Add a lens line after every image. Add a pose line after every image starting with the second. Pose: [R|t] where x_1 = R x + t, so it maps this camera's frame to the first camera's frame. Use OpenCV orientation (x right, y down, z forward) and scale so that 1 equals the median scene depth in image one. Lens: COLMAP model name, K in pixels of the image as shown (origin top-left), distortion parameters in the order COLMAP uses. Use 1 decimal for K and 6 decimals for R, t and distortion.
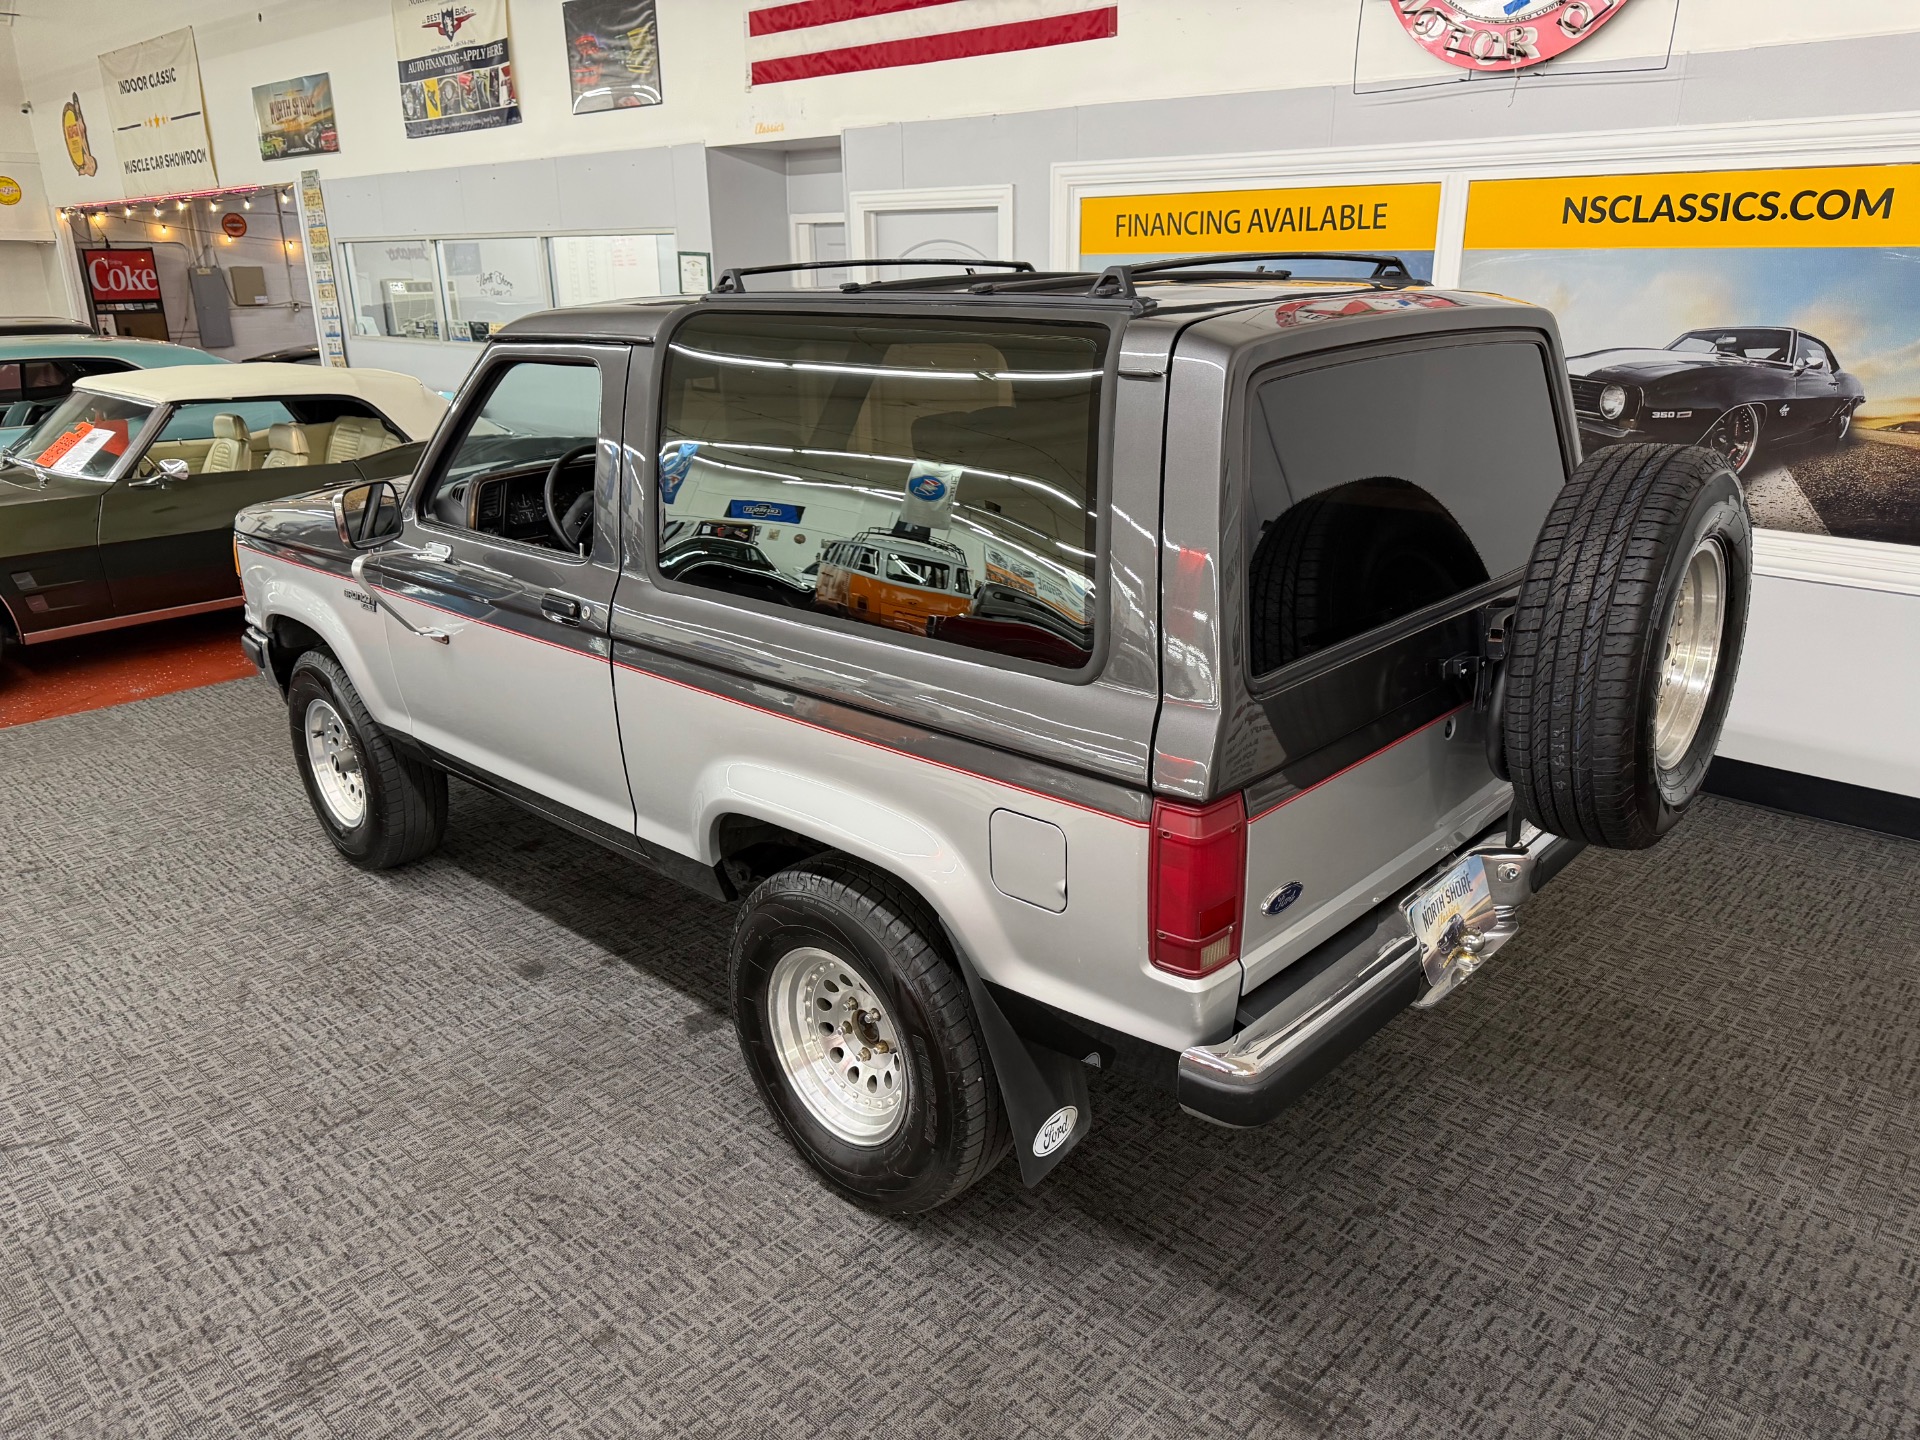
lens RADIAL K [[1370.7, 0, 960.0], [0, 1370.7, 720.0], [0, 0, 1]] dist [0.005242, -0.004197]
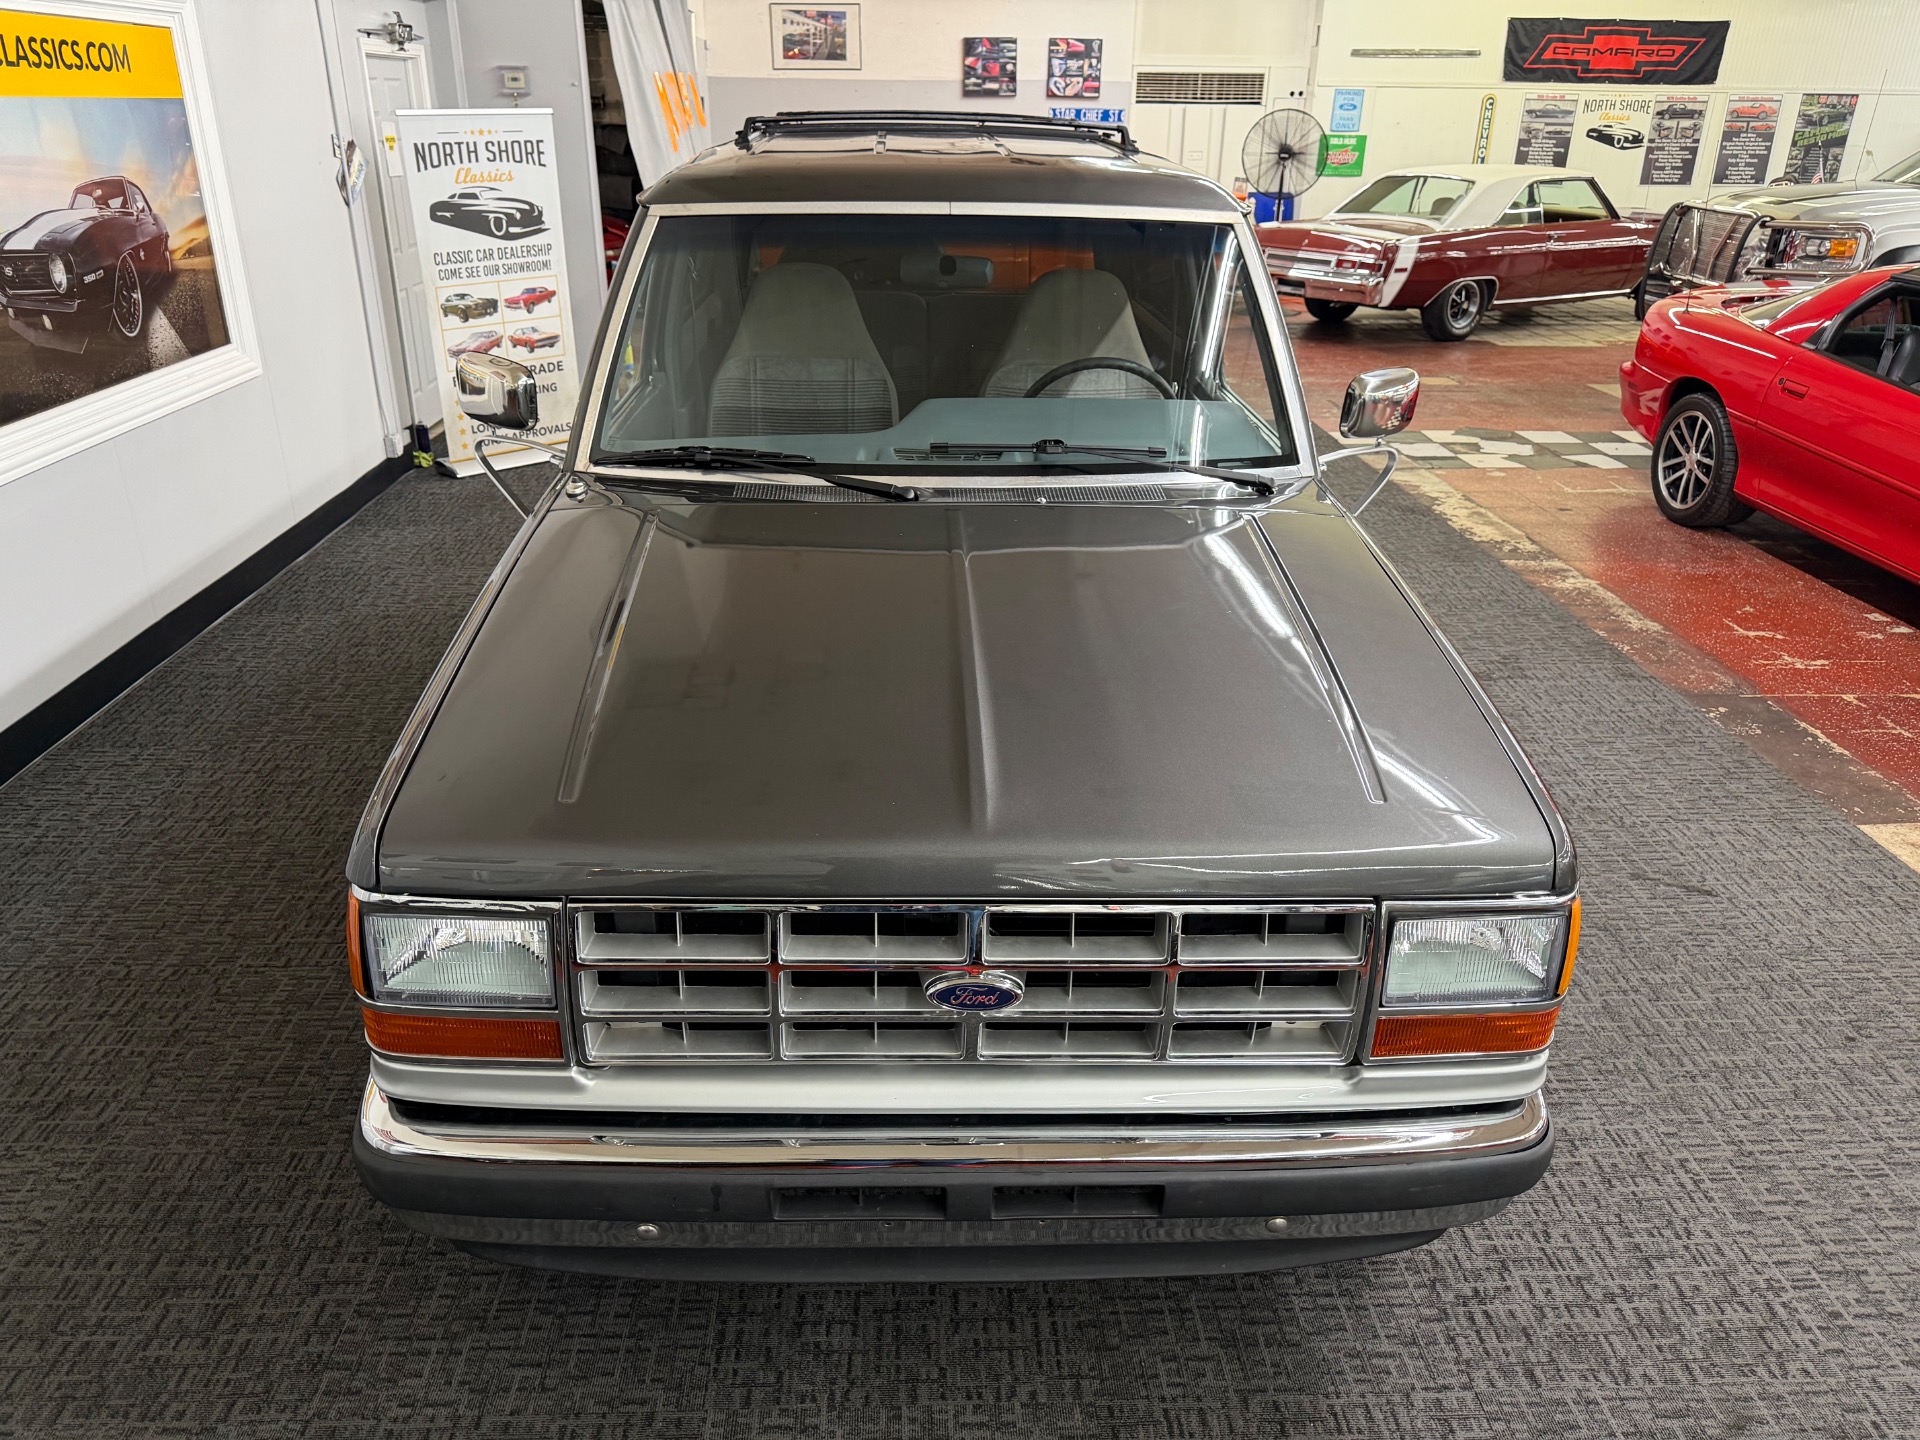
lens RADIAL K [[1373.2, 0, 954.6], [0, 1373.2, 717.9], [0, 0, 1]] dist [0.000768, -0.005246]
pose [[-0.712443, -0.288763, 0.639563, -0.927133], [0.216543, 0.776462, 0.591791, -0.633102], [-0.667484, 0.560110, -0.490655, 1.869597]]
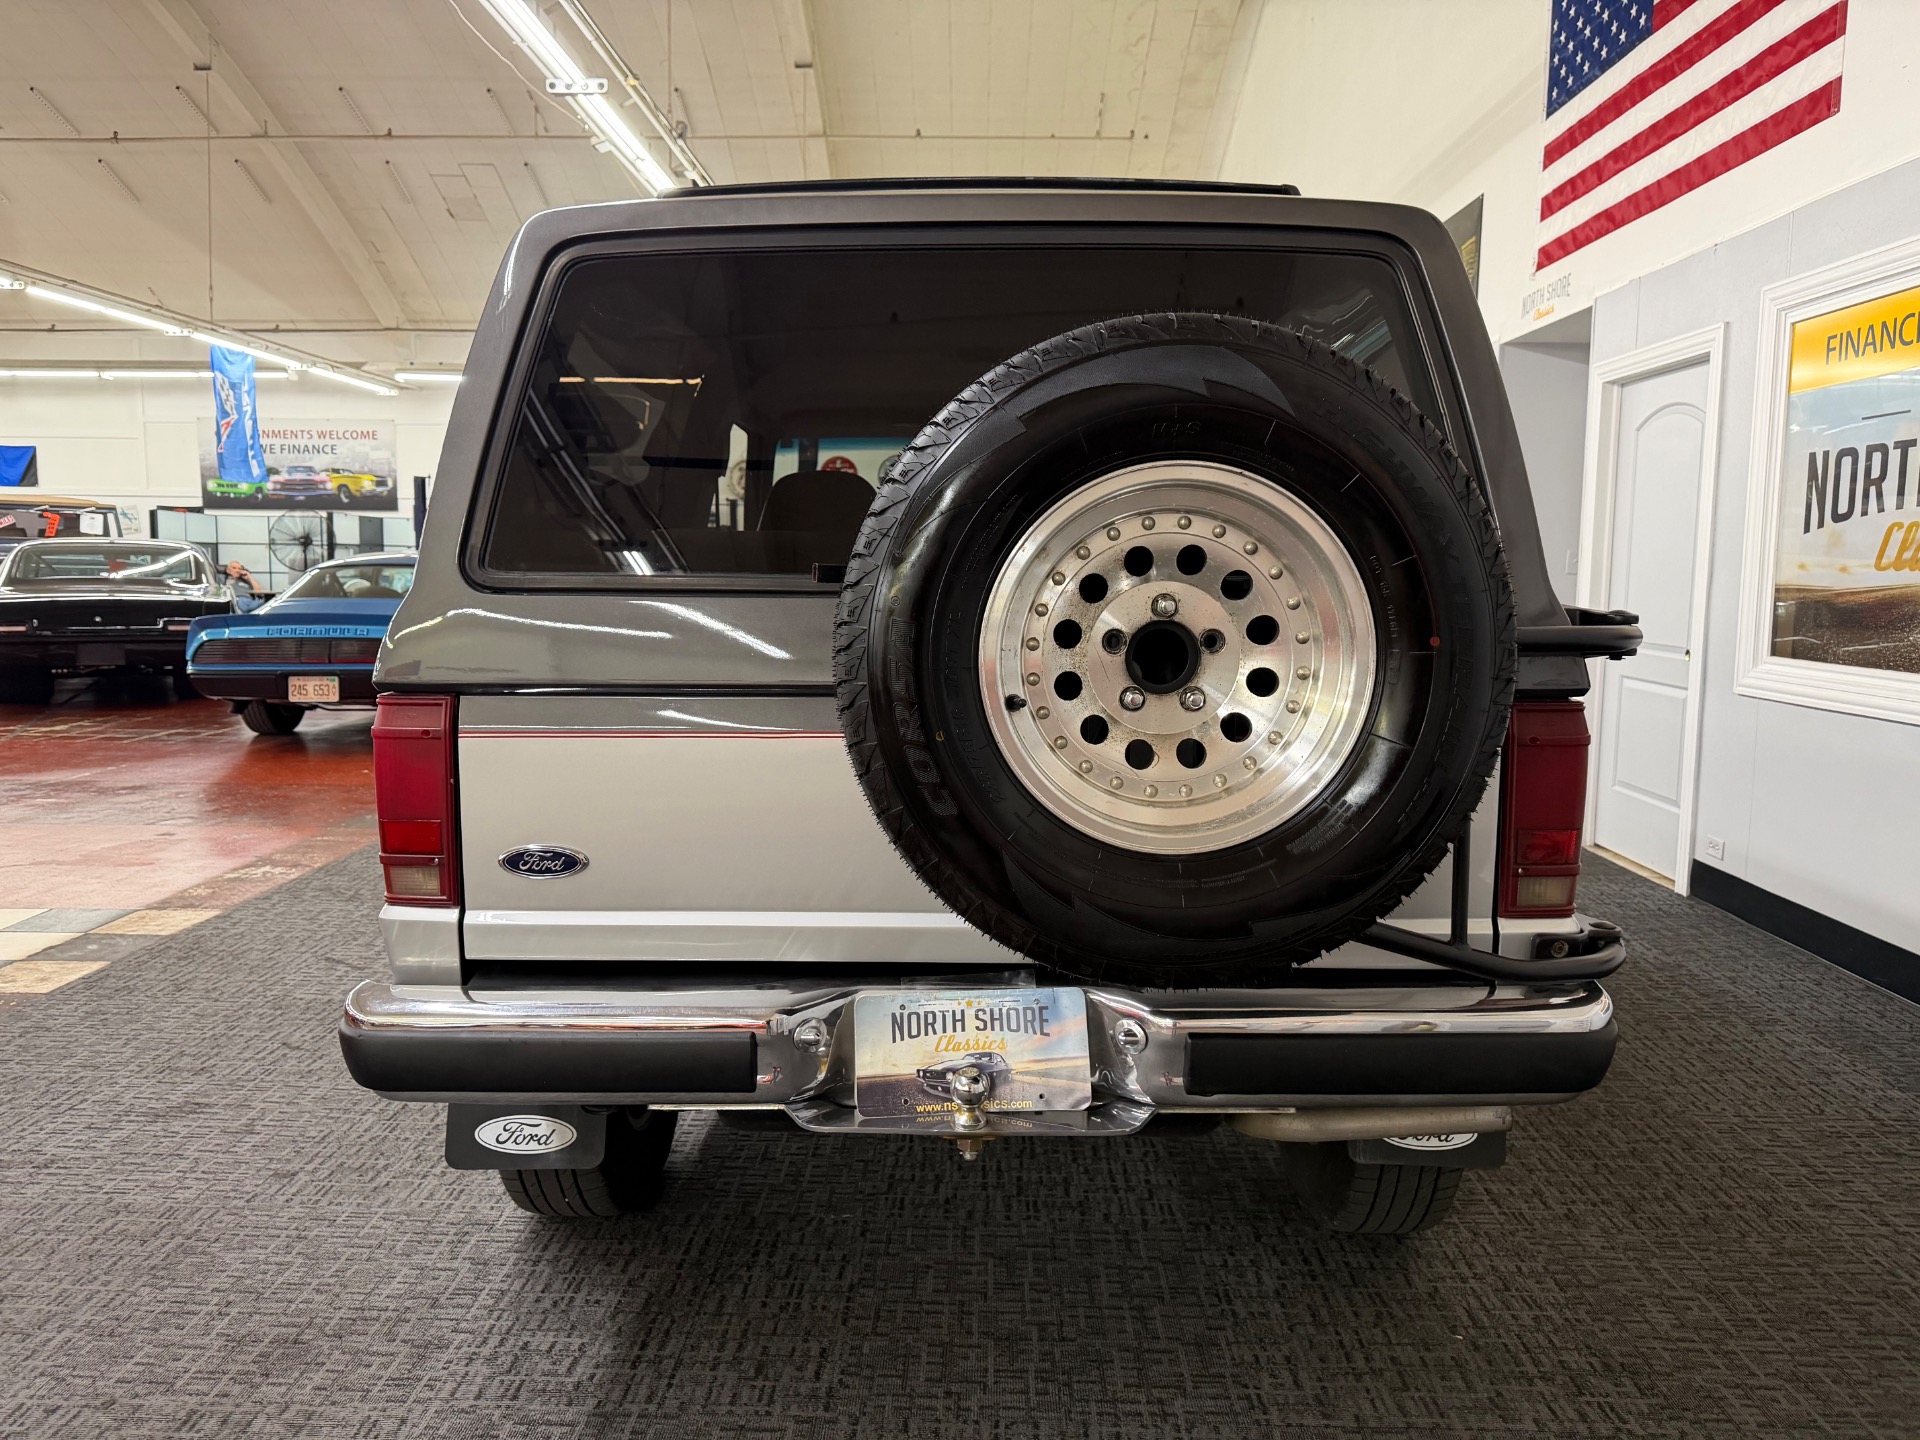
lens RADIAL K [[1378.4, 0, 967.6], [0, 1378.4, 720.0], [0, 0, 1]] dist [-0.000155, -0.005552]
pose [[0.667496, 0.094814, -0.738552, 0.722513], [-0.251013, 0.962456, -0.103304, 0.050742], [0.701029, 0.254341, 0.666235, 0.439292]]
